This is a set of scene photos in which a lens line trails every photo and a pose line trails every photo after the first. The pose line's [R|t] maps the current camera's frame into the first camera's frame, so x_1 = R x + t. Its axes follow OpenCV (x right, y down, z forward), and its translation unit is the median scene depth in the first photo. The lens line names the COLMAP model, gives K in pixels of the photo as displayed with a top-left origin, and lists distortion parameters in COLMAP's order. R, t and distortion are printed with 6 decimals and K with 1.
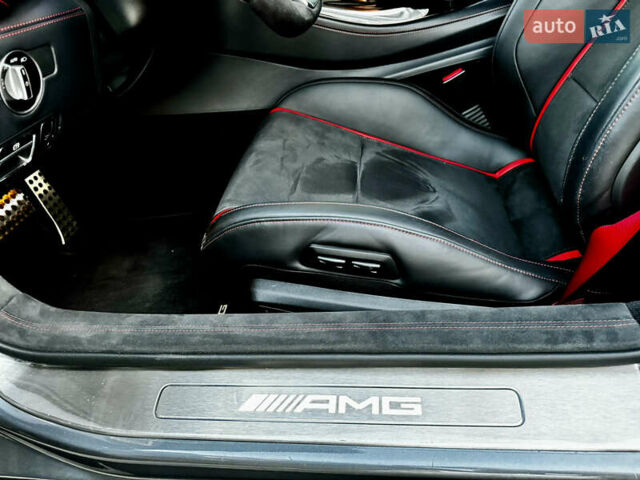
lens RADIAL K [[473.5, 0, 319.3], [0, 473.5, 235.9], [0, 0, 1]] dist [0.073580, -0.111519]
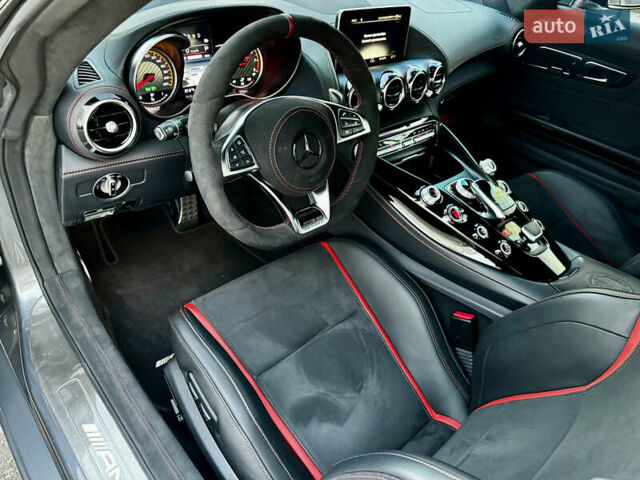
lens RADIAL K [[473.5, 0, 319.3], [0, 473.5, 235.9], [0, 0, 1]] dist [0.073580, -0.111519]
pose [[0.708735, 0.594526, -0.379780, 0.597021], [-0.566948, 0.800364, 0.194905, -0.865283], [0.419838, 0.077179, 0.904311, -0.188249]]
